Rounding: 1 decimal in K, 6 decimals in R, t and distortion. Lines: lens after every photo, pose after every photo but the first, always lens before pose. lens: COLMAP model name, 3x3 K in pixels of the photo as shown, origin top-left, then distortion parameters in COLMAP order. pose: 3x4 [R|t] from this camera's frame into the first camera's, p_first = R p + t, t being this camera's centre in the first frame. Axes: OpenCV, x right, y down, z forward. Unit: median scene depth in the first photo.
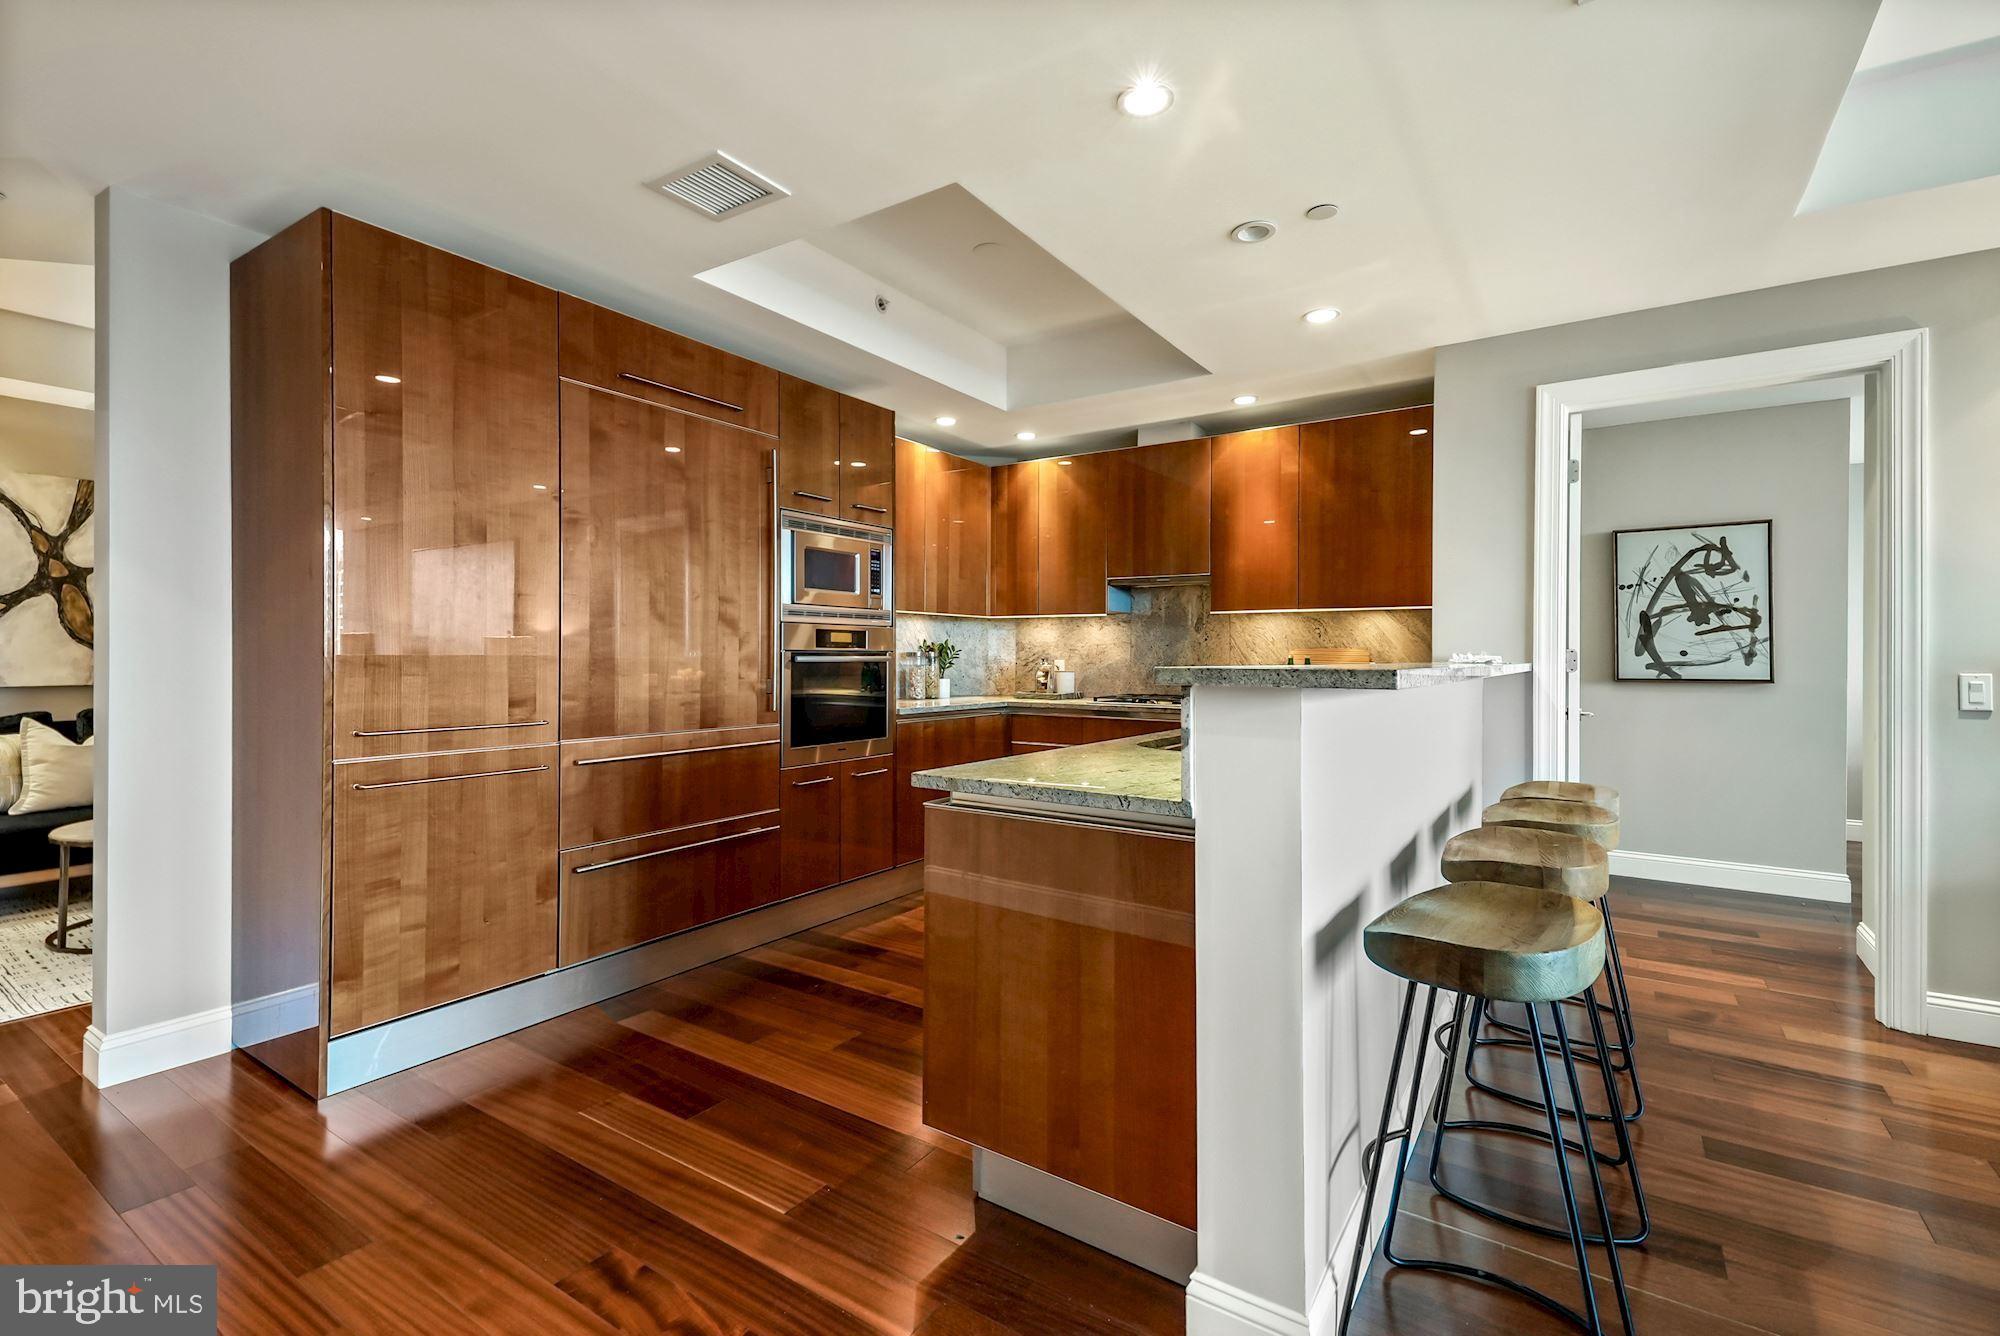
lens RADIAL K [[906.9, 0, 1007.2], [0, 906.9, 665.6], [0, 0, 1]] dist [-0.002064, -0.000075]
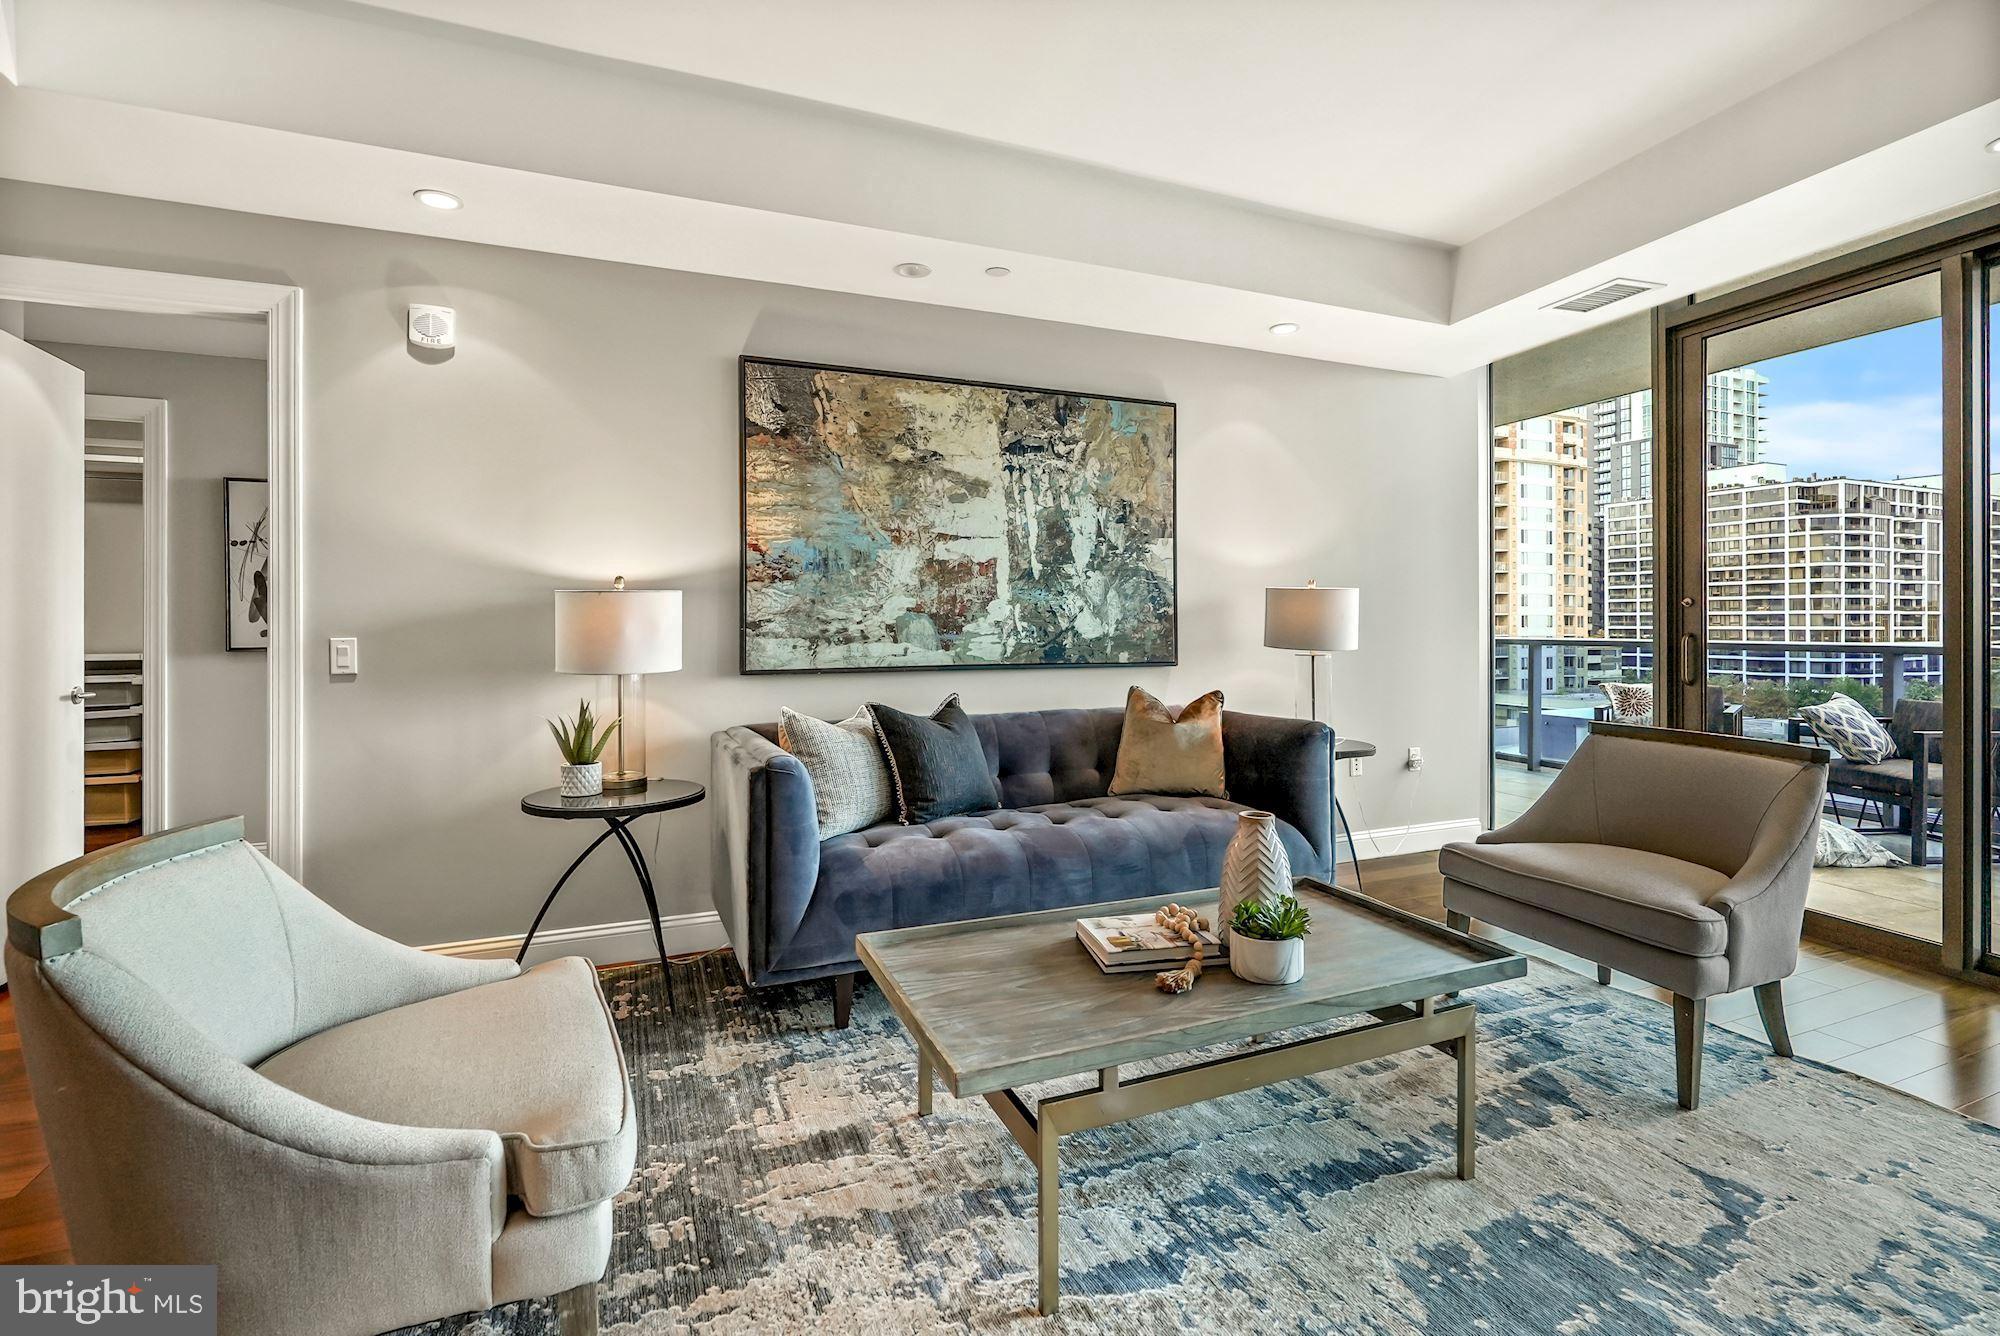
lens RADIAL K [[906.9, 0, 1016.4], [0, 906.9, 619.7], [0, 0, 1]] dist [-0.002064, -0.000075]
pose [[0.552117, -0.000181, 0.833766, 0.601840], [0.012380, 0.999892, -0.007981, 0.005623], [-0.833674, 0.014729, 0.552060, -0.181865]]
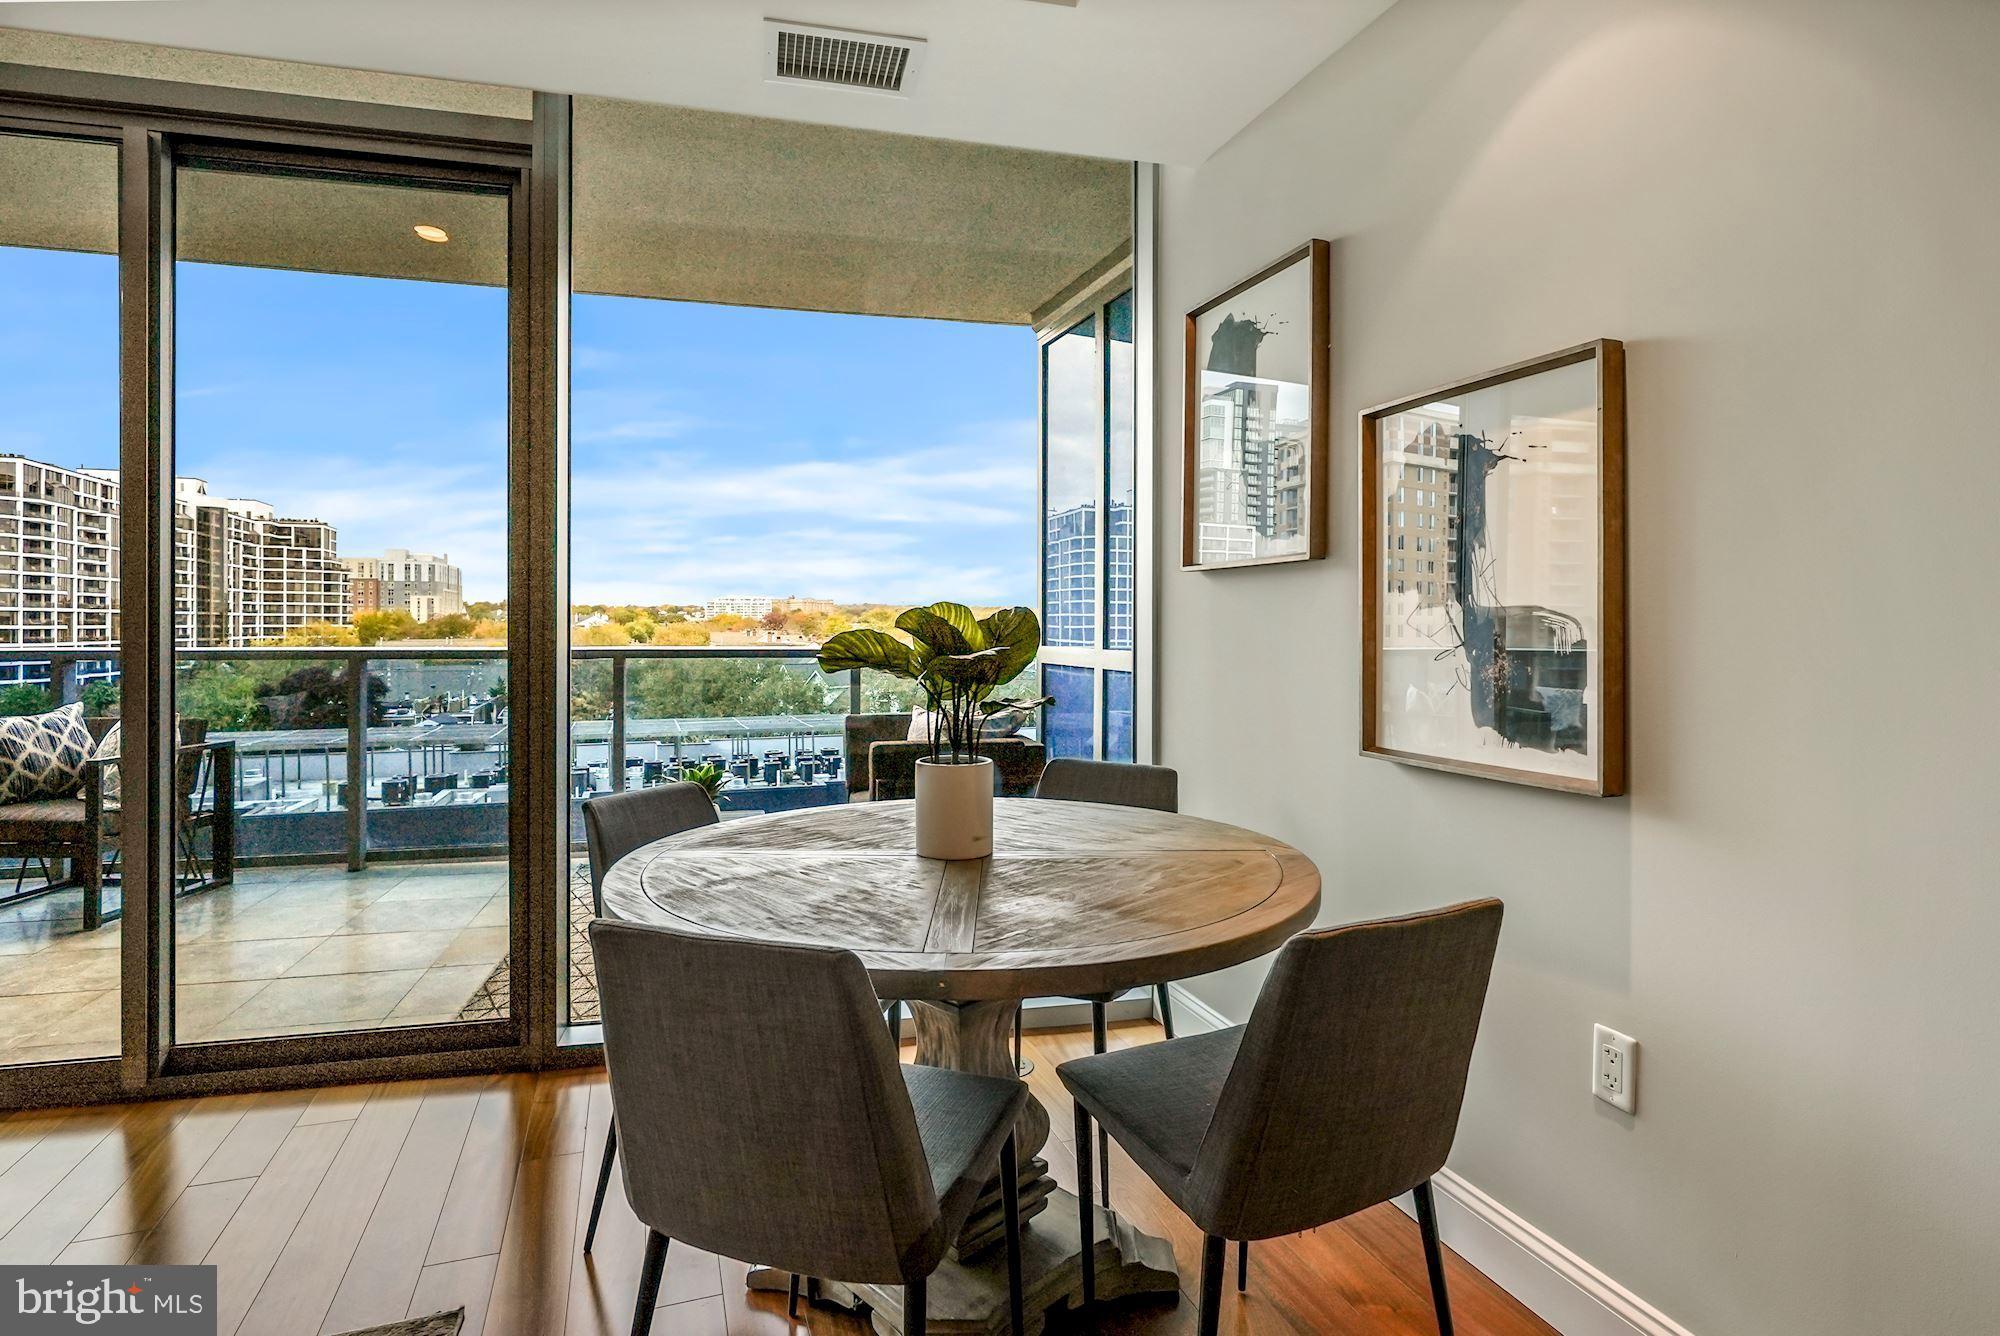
lens RADIAL K [[981.7, 0, 987.4], [0, 981.7, 625.5], [0, 0, 1]] dist [-0.001646, 0.000014]
pose [[-0.803536, -0.006430, 0.595221, 0.931662], [0.001549, 0.999916, 0.012893, 0.010310], [-0.595254, 0.011282, -0.803459, -0.255485]]
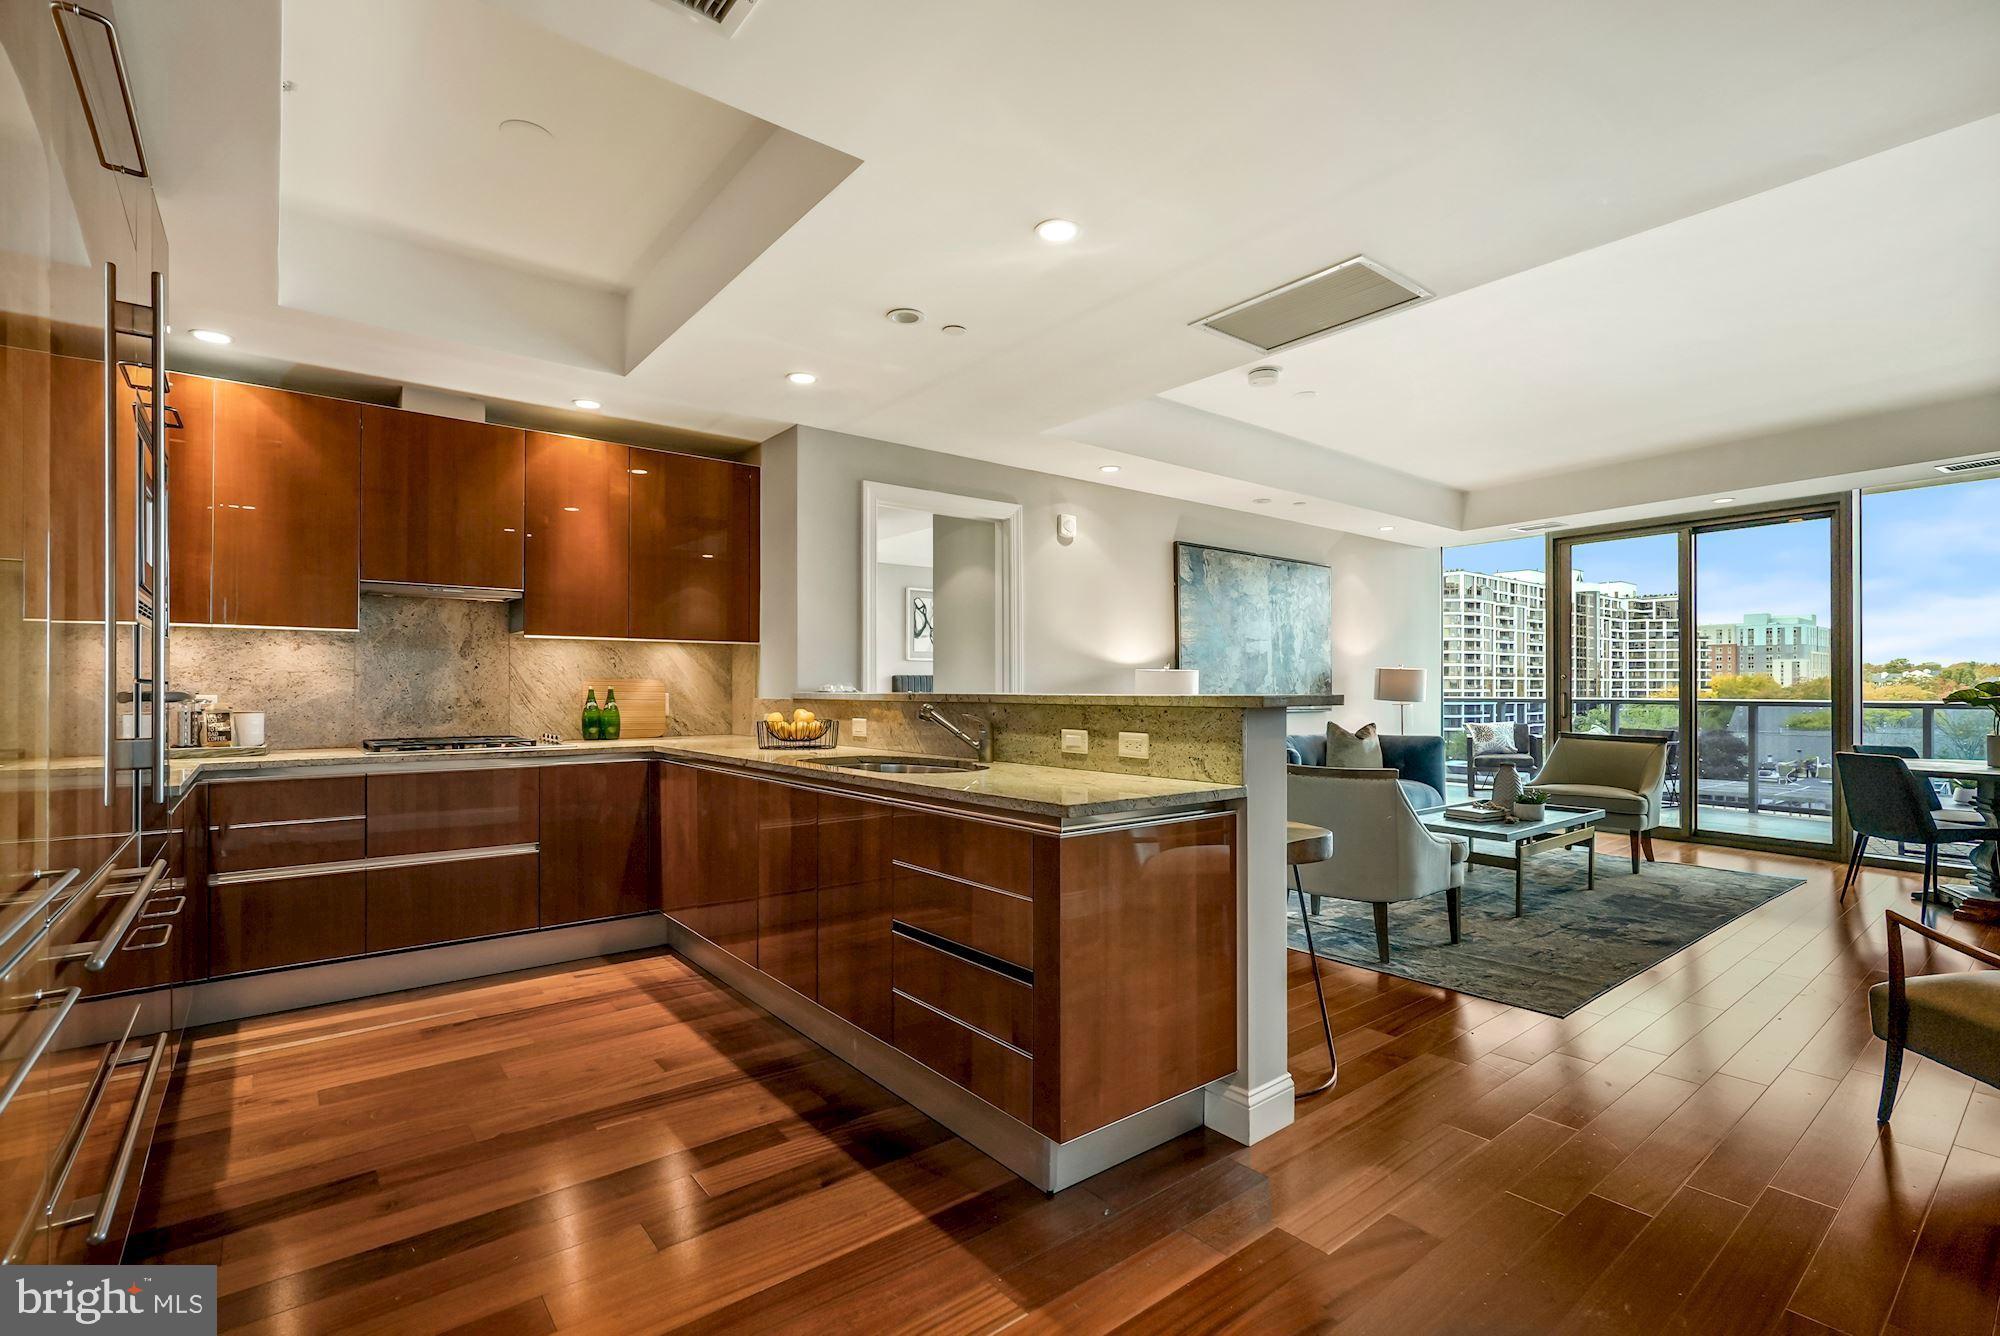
lens RADIAL K [[906.9, 0, 1006.9], [0, 906.9, 684.3], [0, 0, 1]] dist [-0.002064, -0.000075]
pose [[0.295390, -0.001701, 0.955375, -0.595473], [0.010890, 0.999939, -0.001586, -0.009669], [-0.955315, 0.010873, 0.295390, 0.418686]]
